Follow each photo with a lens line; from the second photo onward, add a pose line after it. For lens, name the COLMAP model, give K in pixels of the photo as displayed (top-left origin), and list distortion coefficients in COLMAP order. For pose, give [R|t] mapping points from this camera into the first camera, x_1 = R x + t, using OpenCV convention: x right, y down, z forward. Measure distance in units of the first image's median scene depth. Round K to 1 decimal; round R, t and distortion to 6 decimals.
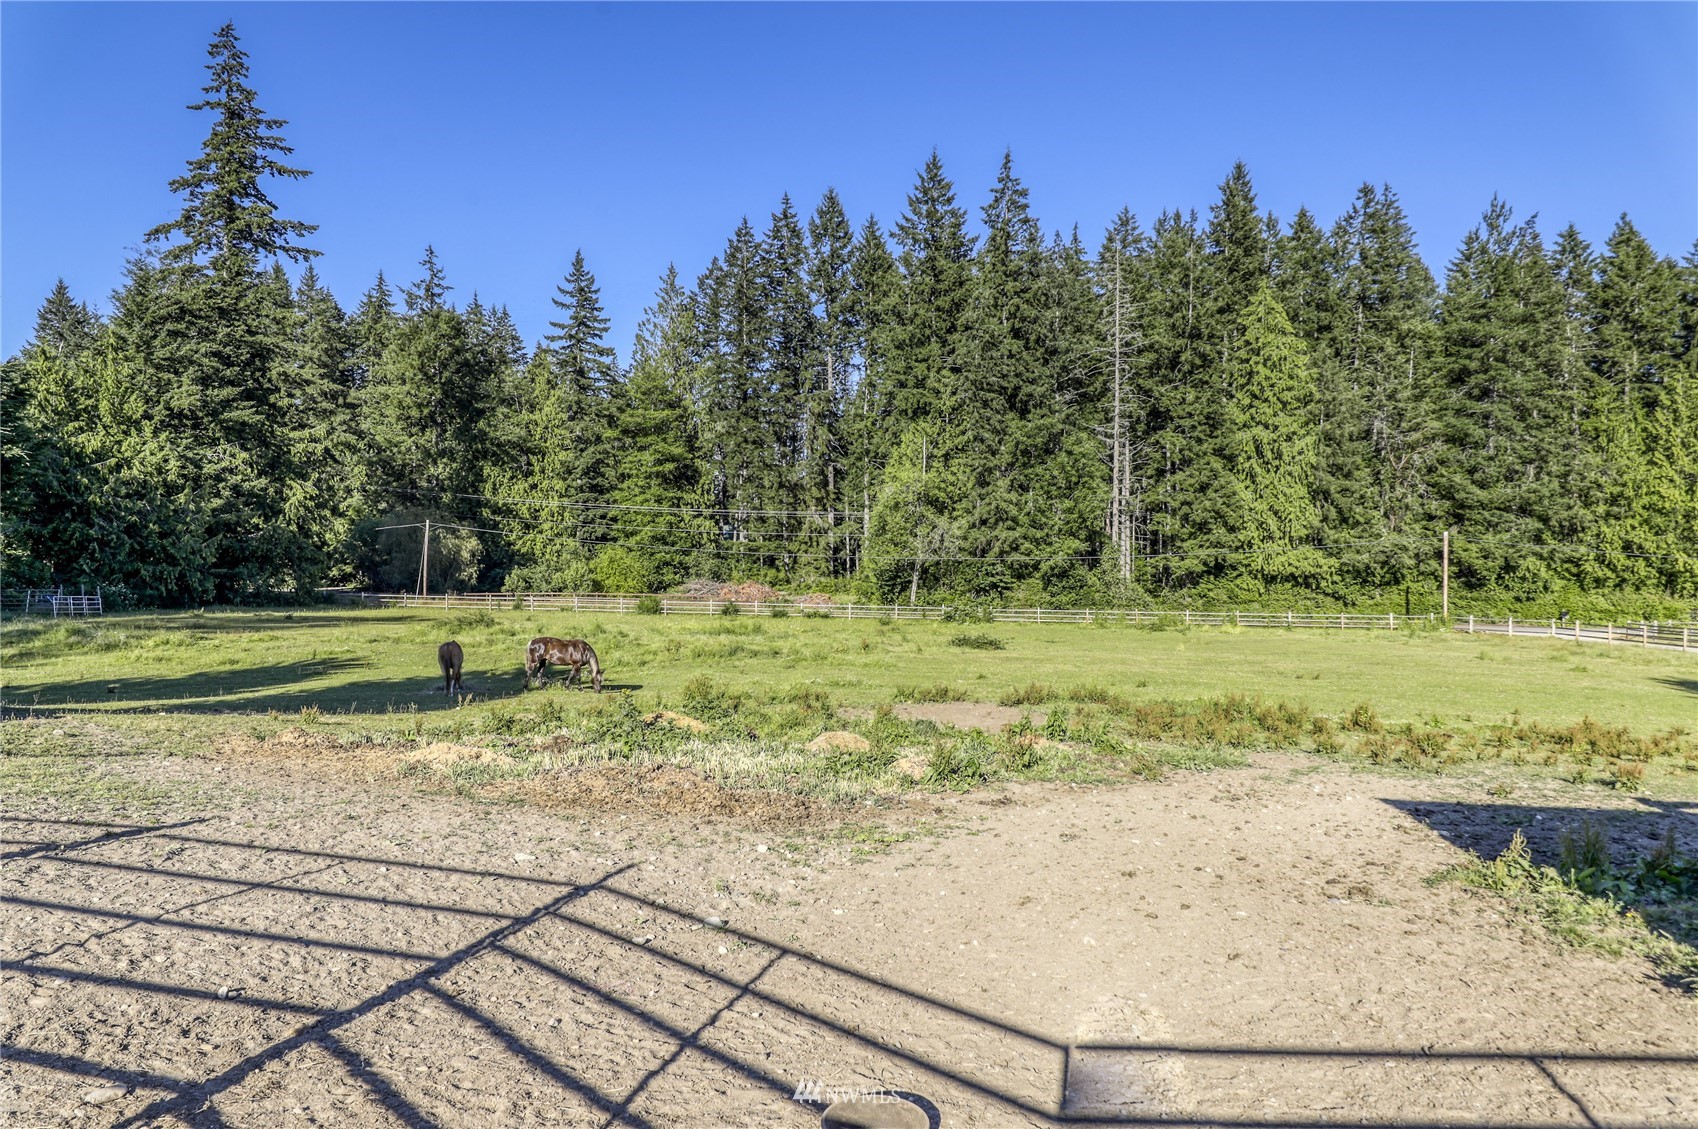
lens RADIAL K [[1172.8, 0, 841.5], [0, 1172.8, 572.3], [0, 0, 1]] dist [0.019194, -0.007383]
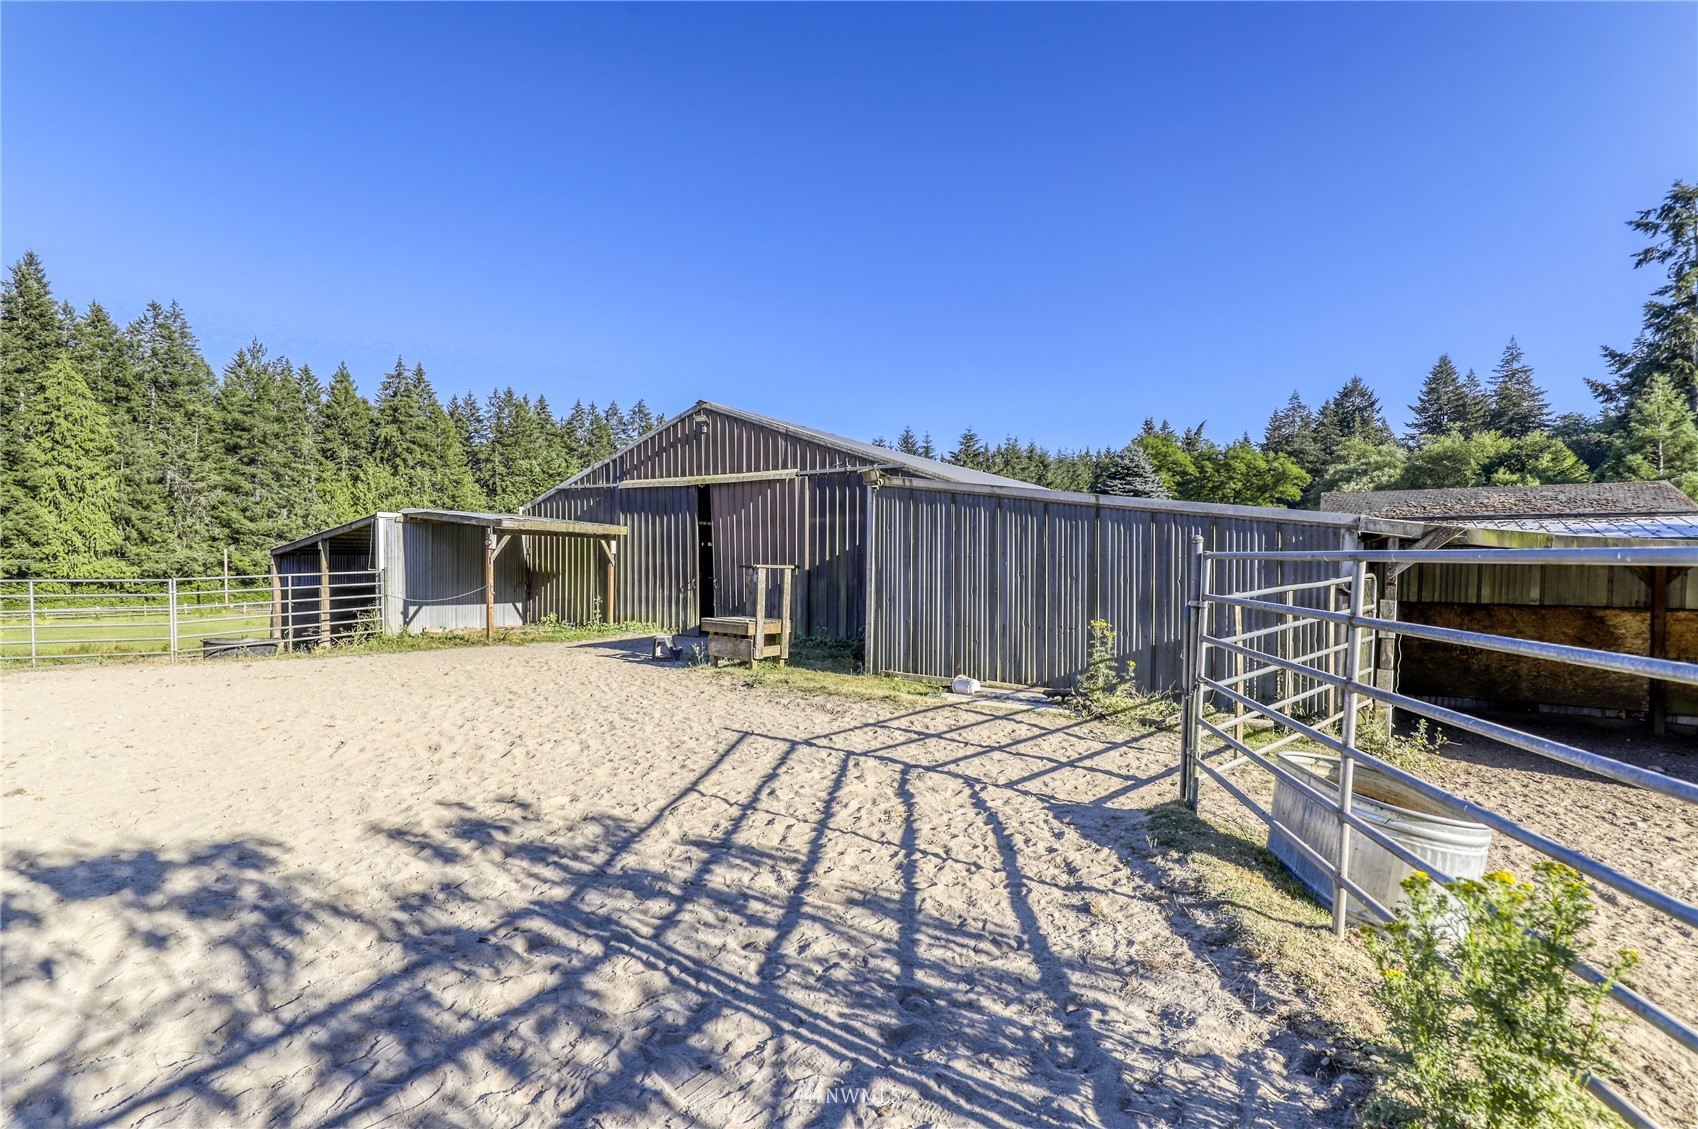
lens RADIAL K [[789.2, 0, 848.3], [0, 789.2, 575.9], [0, 0, 1]] dist [0.005602, 0.000669]
pose [[0.420372, -0.017718, 0.907179, -0.080532], [0.011981, 0.999831, 0.013976, -0.003939], [-0.907273, 0.004993, 0.420513, -0.163928]]
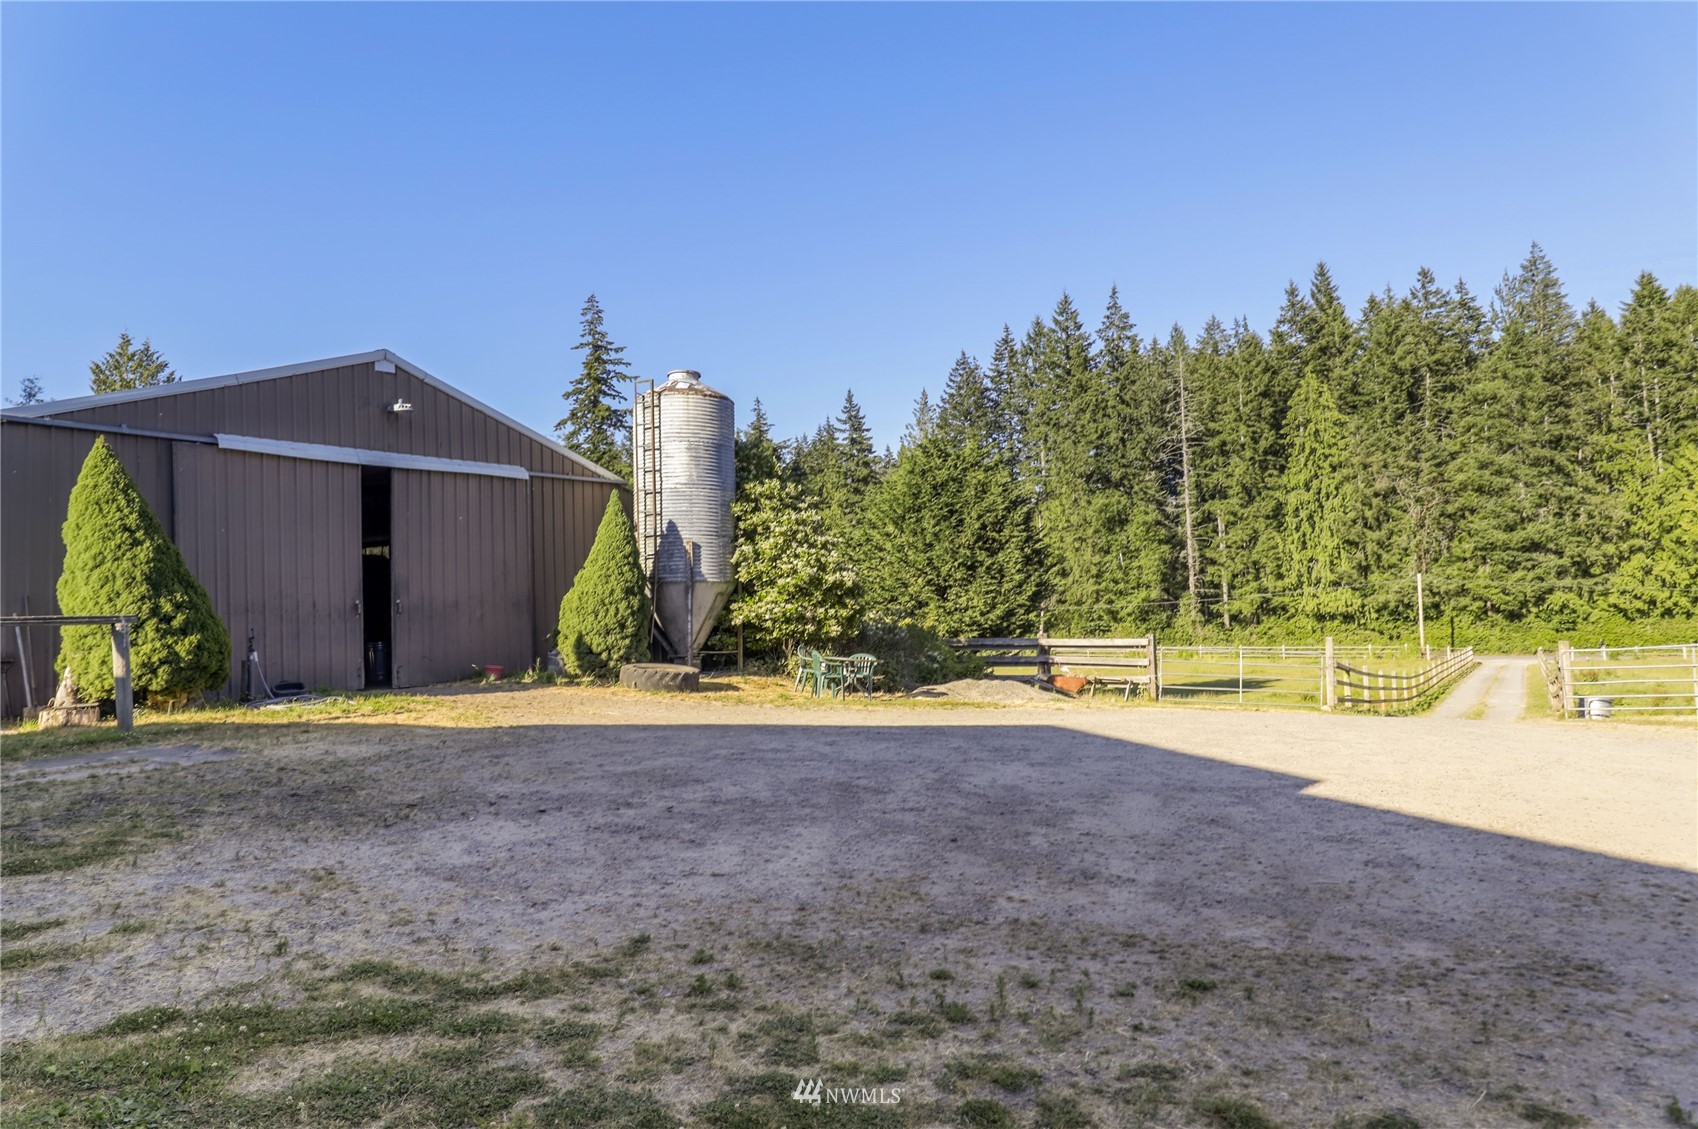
lens RADIAL K [[1147.5, 0, 851.5], [0, 1147.5, 563.5], [0, 0, 1]] dist [0.018598, -0.003242]
pose [[0.902234, -0.047348, -0.428639, 0.443093], [0.023170, 0.997841, -0.061453, 0.011937], [0.430623, 0.045514, 0.901383, -0.246945]]
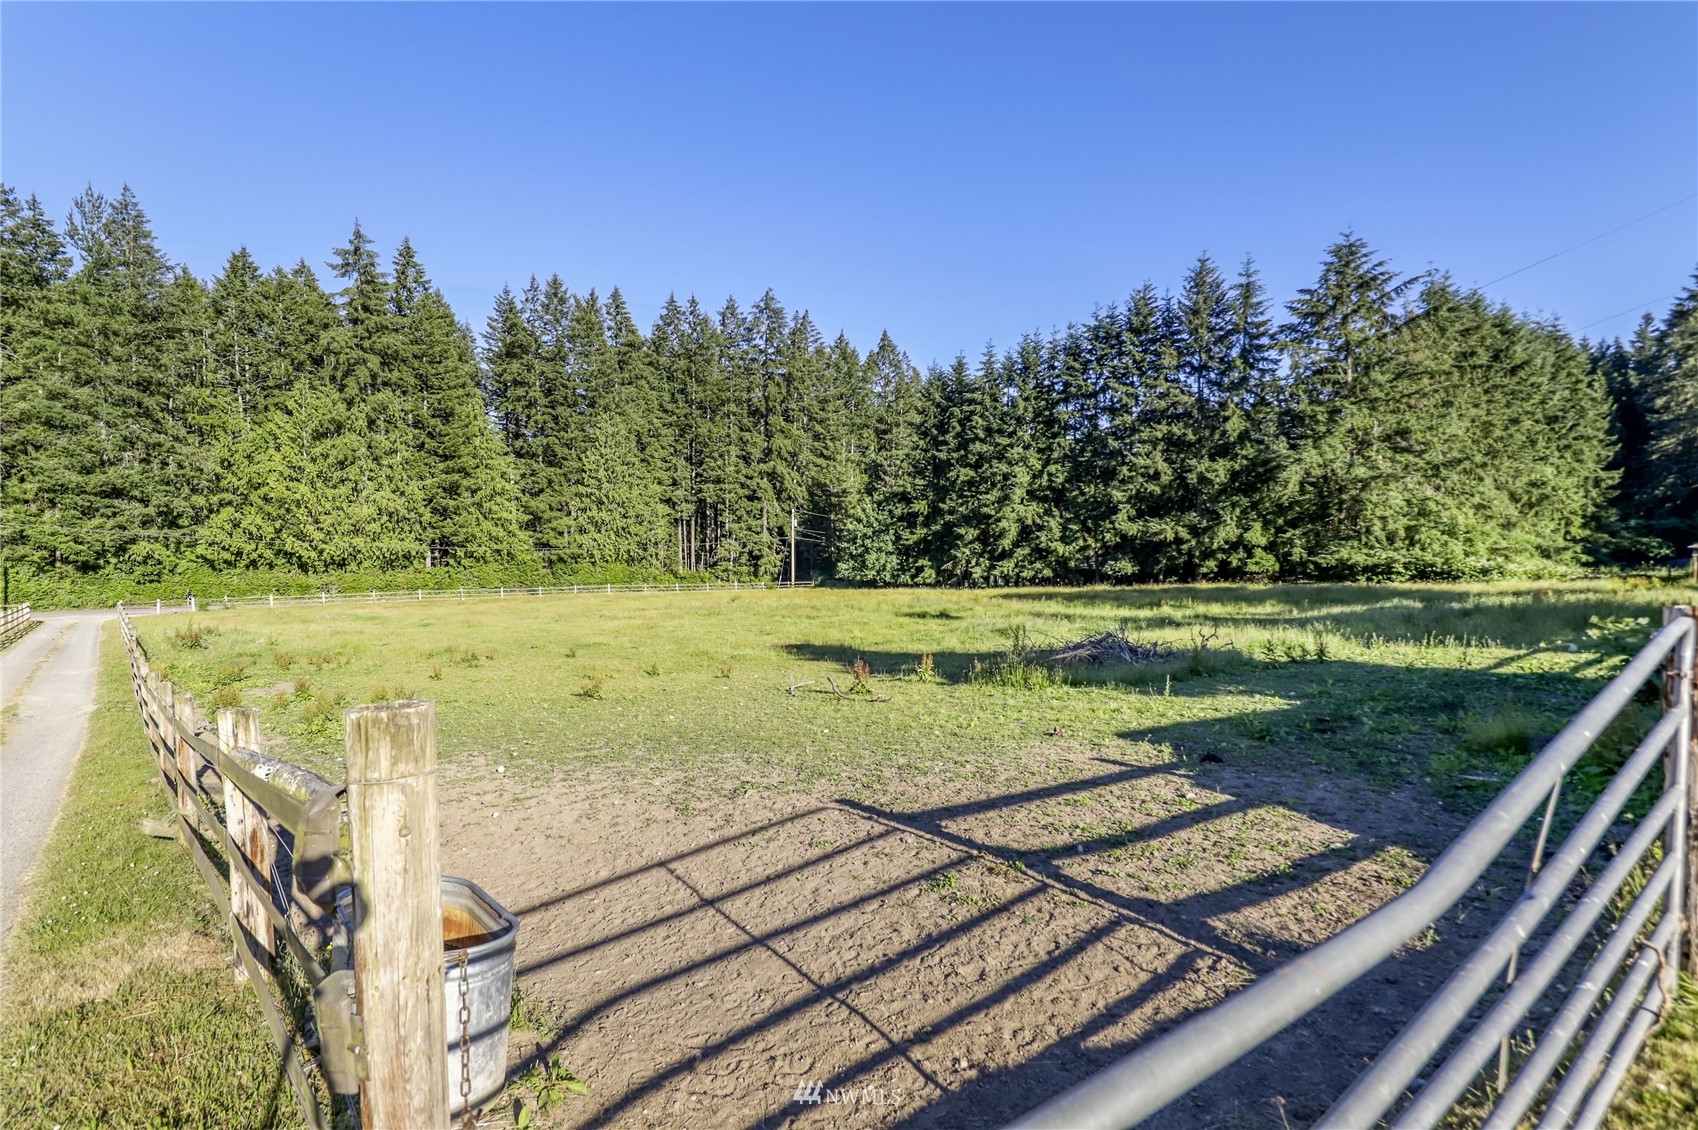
lens RADIAL K [[860.9, 0, 845.1], [0, 860.9, 565.8], [0, 0, 1]] dist [0.004482, -0.000227]
pose [[0.703751, -0.025857, 0.709976, 0.468091], [0.020493, 0.999660, 0.016093, 0.009277], [-0.710151, 0.003224, 0.704042, 0.015961]]
